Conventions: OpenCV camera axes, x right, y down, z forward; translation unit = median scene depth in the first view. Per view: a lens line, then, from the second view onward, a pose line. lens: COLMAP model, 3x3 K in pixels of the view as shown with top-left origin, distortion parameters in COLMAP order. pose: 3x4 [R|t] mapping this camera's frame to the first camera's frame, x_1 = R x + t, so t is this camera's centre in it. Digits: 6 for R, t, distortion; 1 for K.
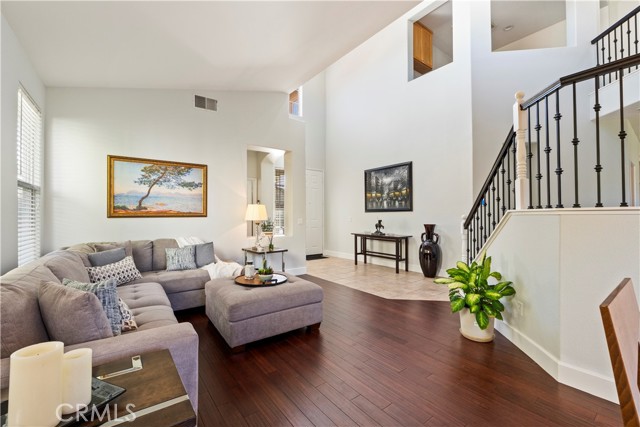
lens RADIAL K [[273.3, 0, 320.7], [0, 273.3, 211.8], [0, 0, 1]] dist [-0.002234, -0.000104]
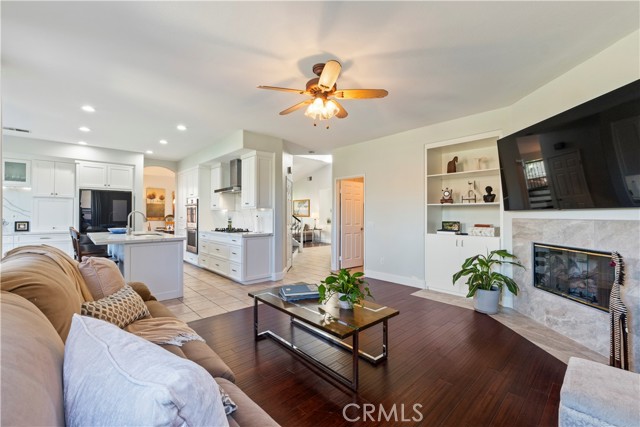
lens RADIAL K [[273.3, 0, 318.6], [0, 273.3, 210.0], [0, 0, 1]] dist [-0.002234, -0.000104]
pose [[0.089274, -0.013509, -0.995915, 2.906486], [0.002179, 0.999908, -0.013368, -0.018150], [0.996005, -0.000976, 0.089295, 0.941570]]
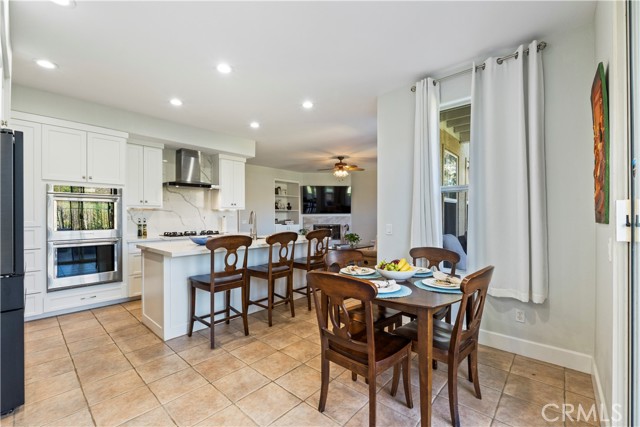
lens RADIAL K [[273.3, 0, 318.2], [0, 273.3, 214.8], [0, 0, 1]] dist [-0.002234, -0.000104]
pose [[0.983015, 0.001125, 0.183522, 1.697715], [-0.001144, 0.999999, 0.000001, -0.016522], [-0.183522, -0.000211, 0.983016, -0.761539]]
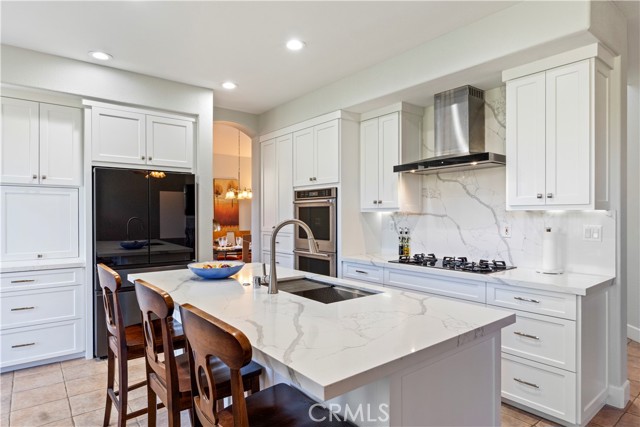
lens RADIAL K [[363.1, 0, 319.6], [0, 363.1, 216.1], [0, 0, 1]] dist [-0.016691, -0.001343]
pose [[0.025633, 0.006321, -0.999651, 2.163629], [0.004997, 0.999967, 0.006451, -0.040070], [0.999659, -0.005161, 0.025601, 0.279859]]
